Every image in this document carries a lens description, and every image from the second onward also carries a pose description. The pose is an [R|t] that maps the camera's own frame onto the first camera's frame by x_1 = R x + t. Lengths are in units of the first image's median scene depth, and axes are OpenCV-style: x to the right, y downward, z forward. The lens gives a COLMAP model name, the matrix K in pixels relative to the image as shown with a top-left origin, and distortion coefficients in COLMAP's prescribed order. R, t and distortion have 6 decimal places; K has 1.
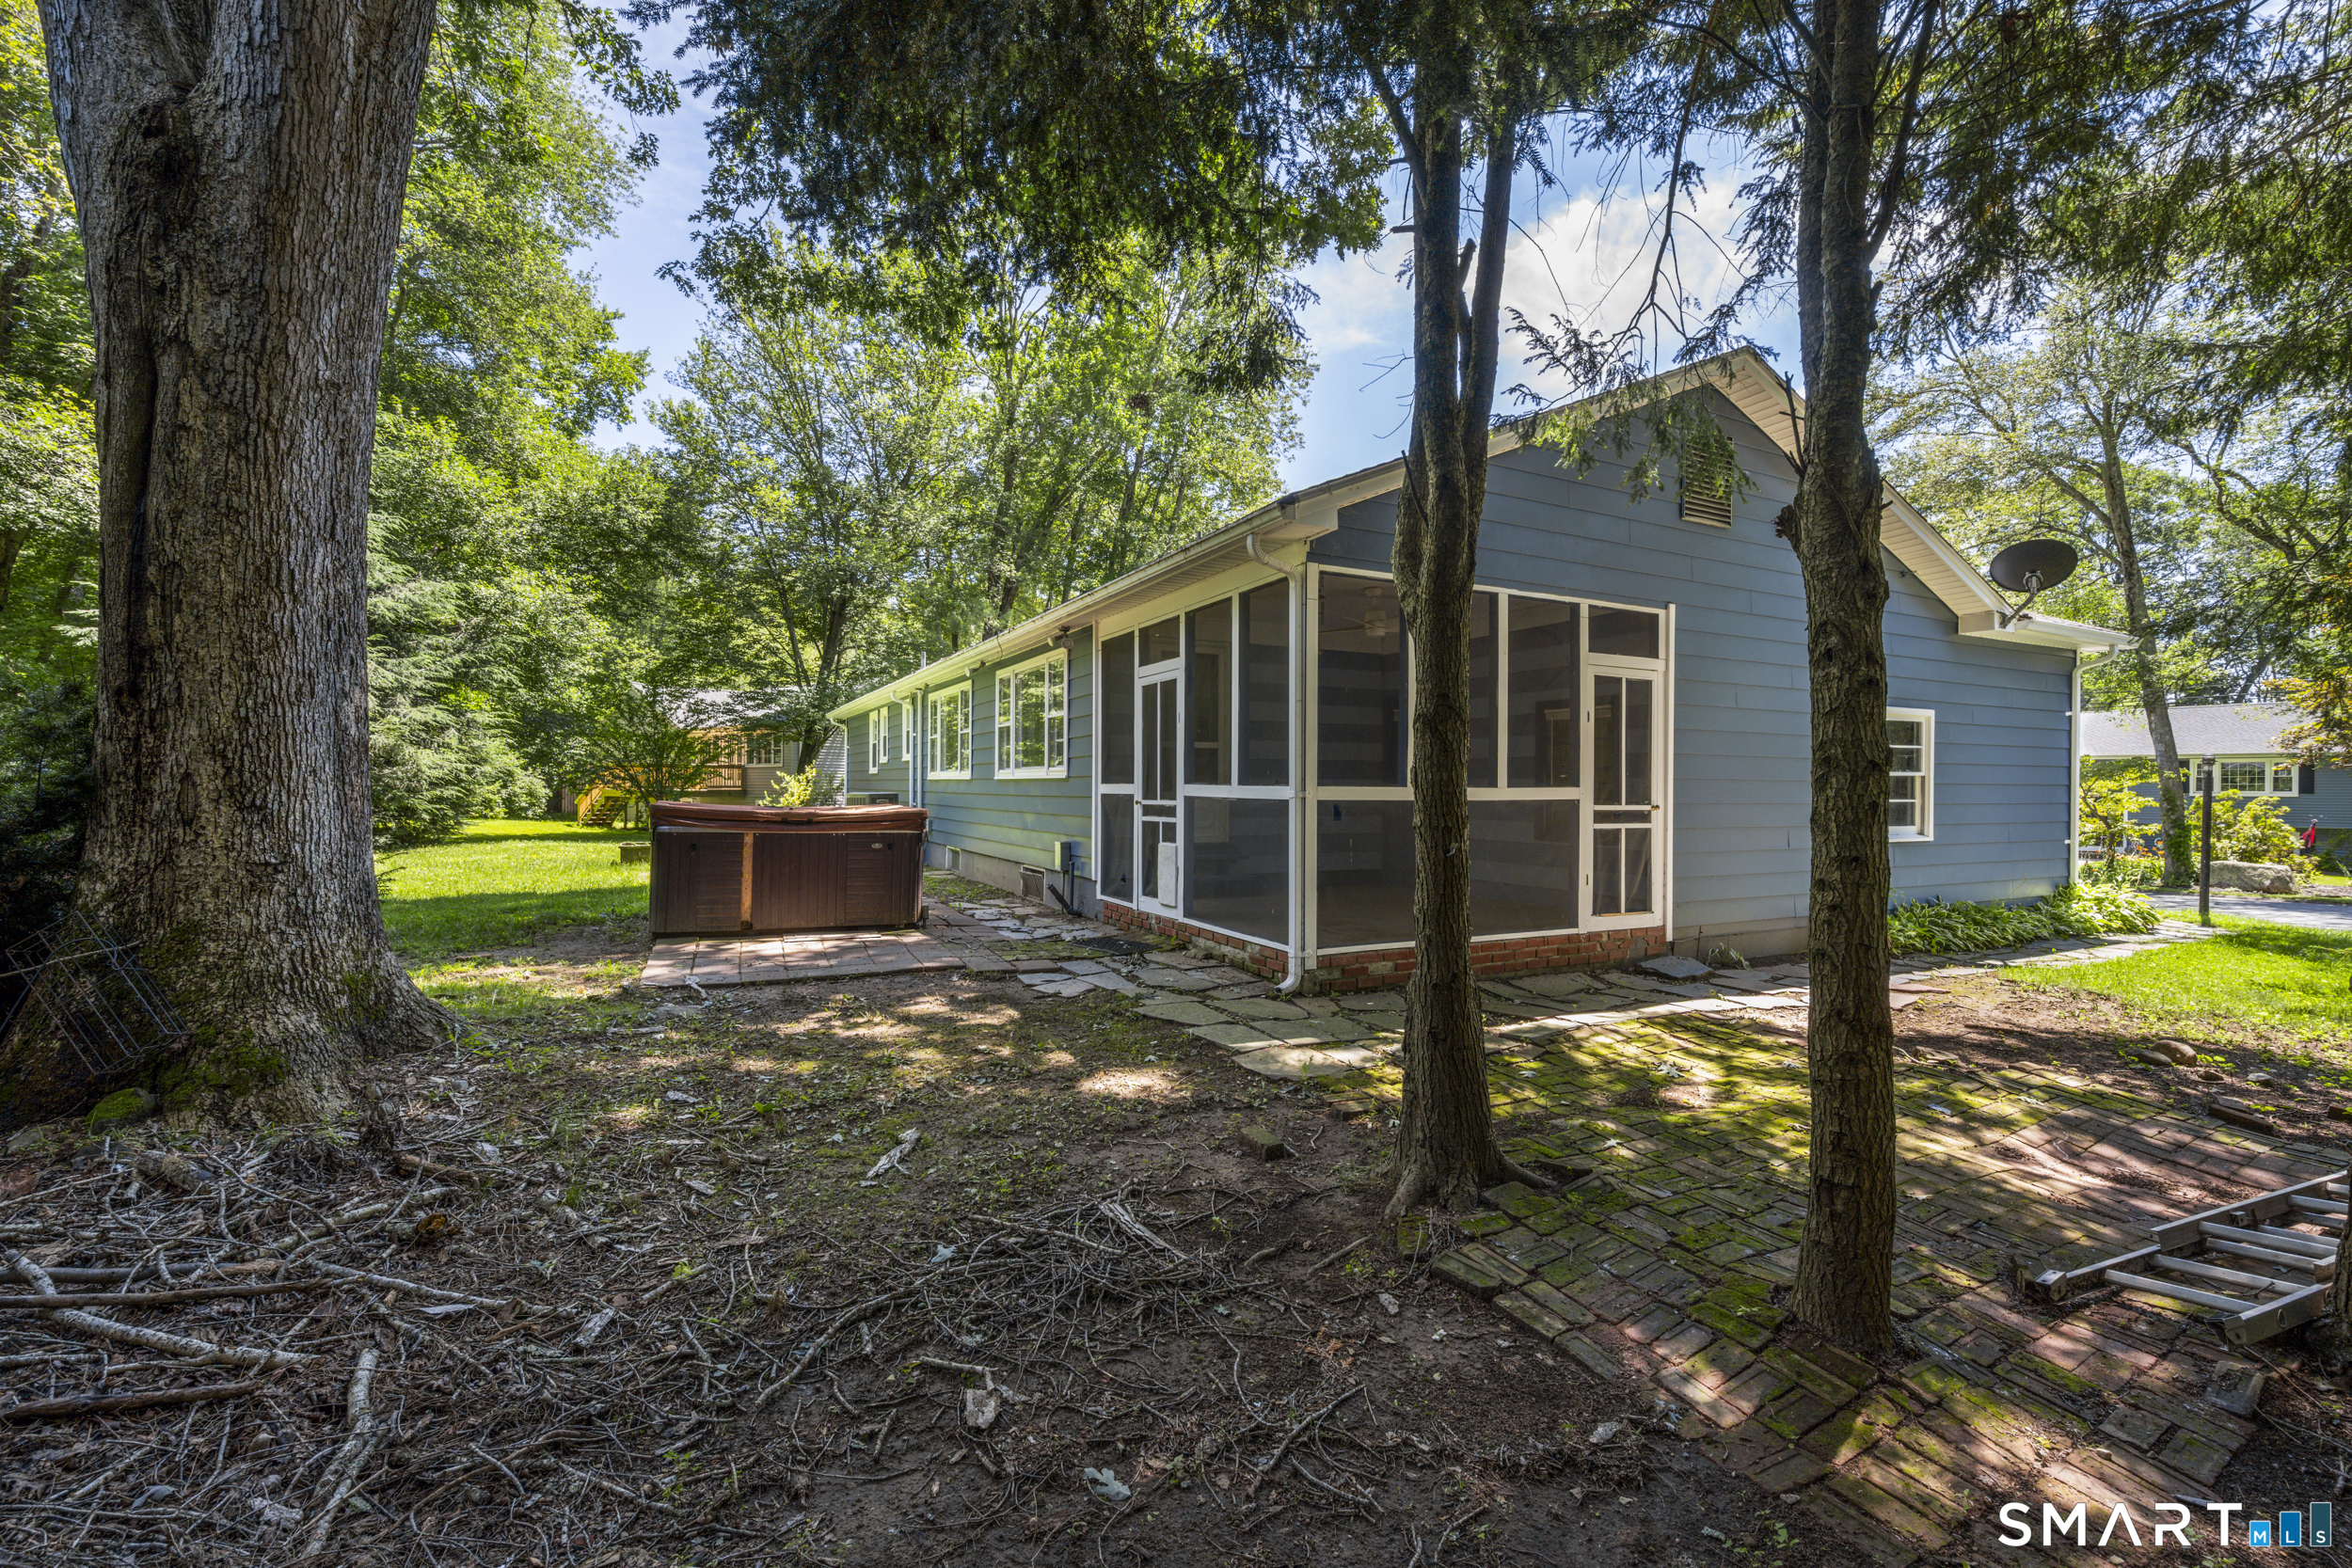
lens RADIAL K [[1050.5, 0, 1157.7], [0, 1050.5, 787.6], [0, 0, 1]] dist [0.000788, 0.000056]
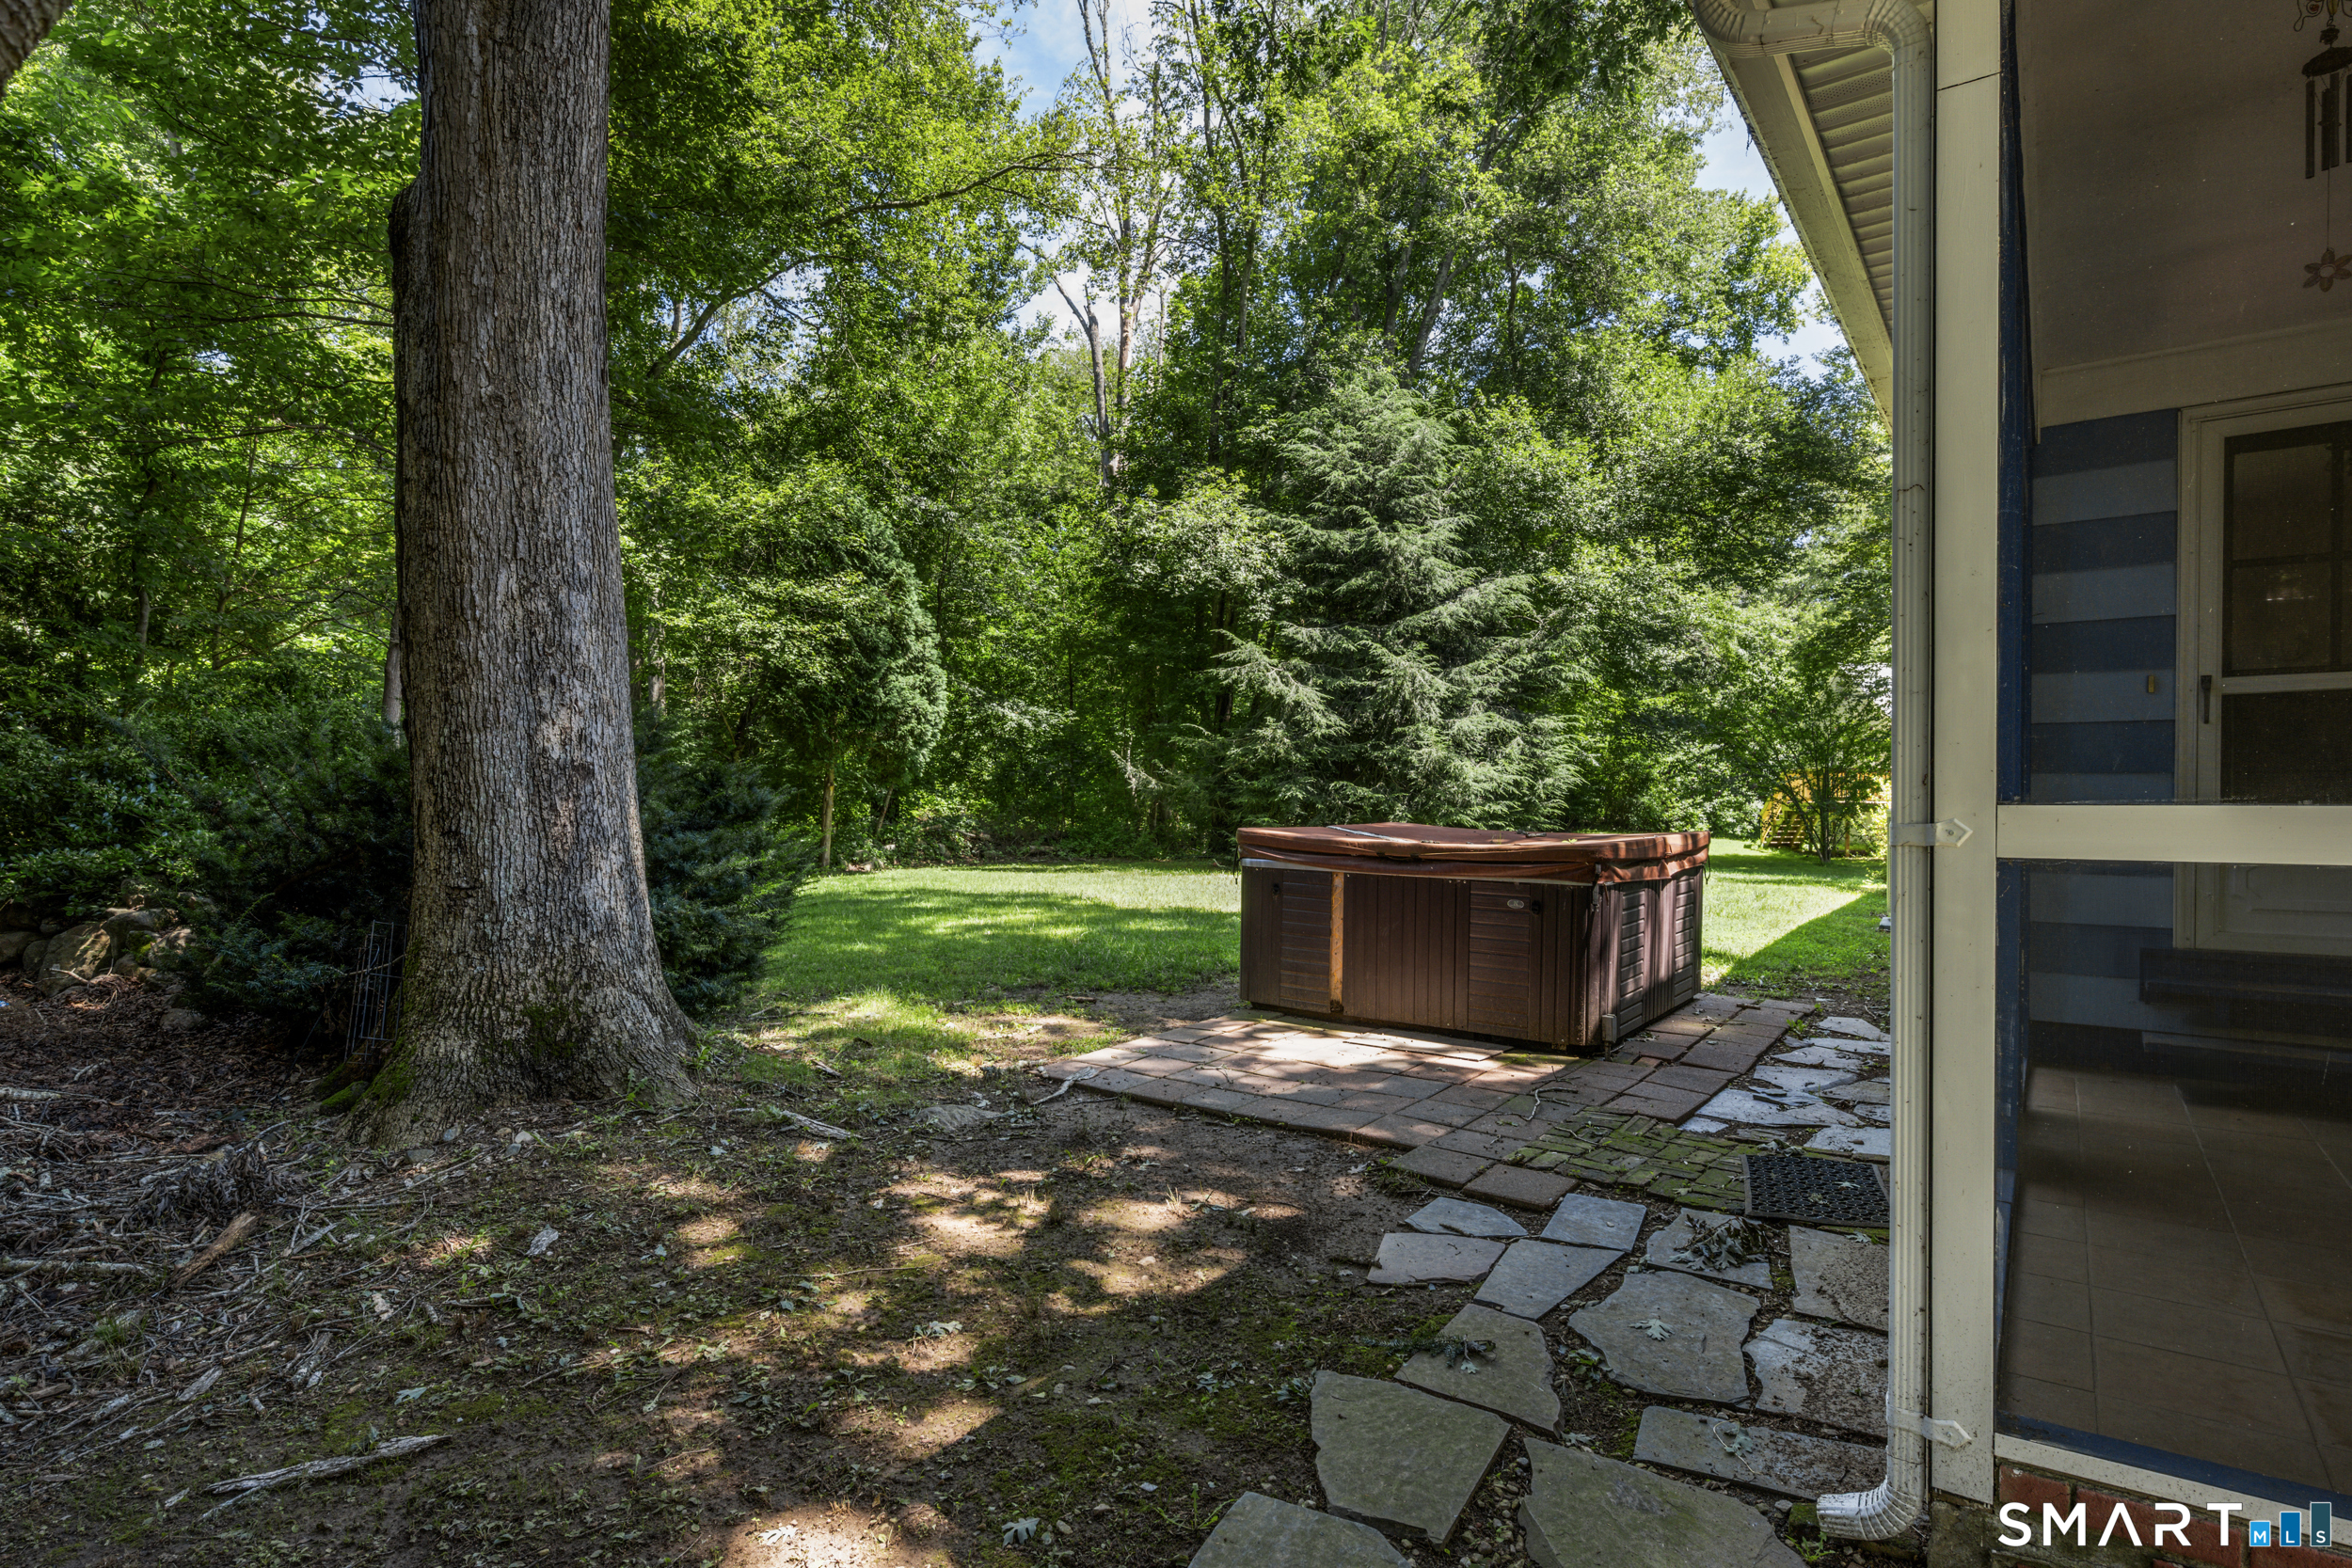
lens RADIAL K [[1201.9, 0, 1116.6], [0, 1201.9, 823.2], [0, 0, 1]] dist [-0.009702, -0.001409]
pose [[0.441662, 0.009856, -0.897127, 0.266529], [0.008501, 0.999849, 0.015170, -0.001656], [0.897141, -0.014327, 0.441512, 0.584105]]
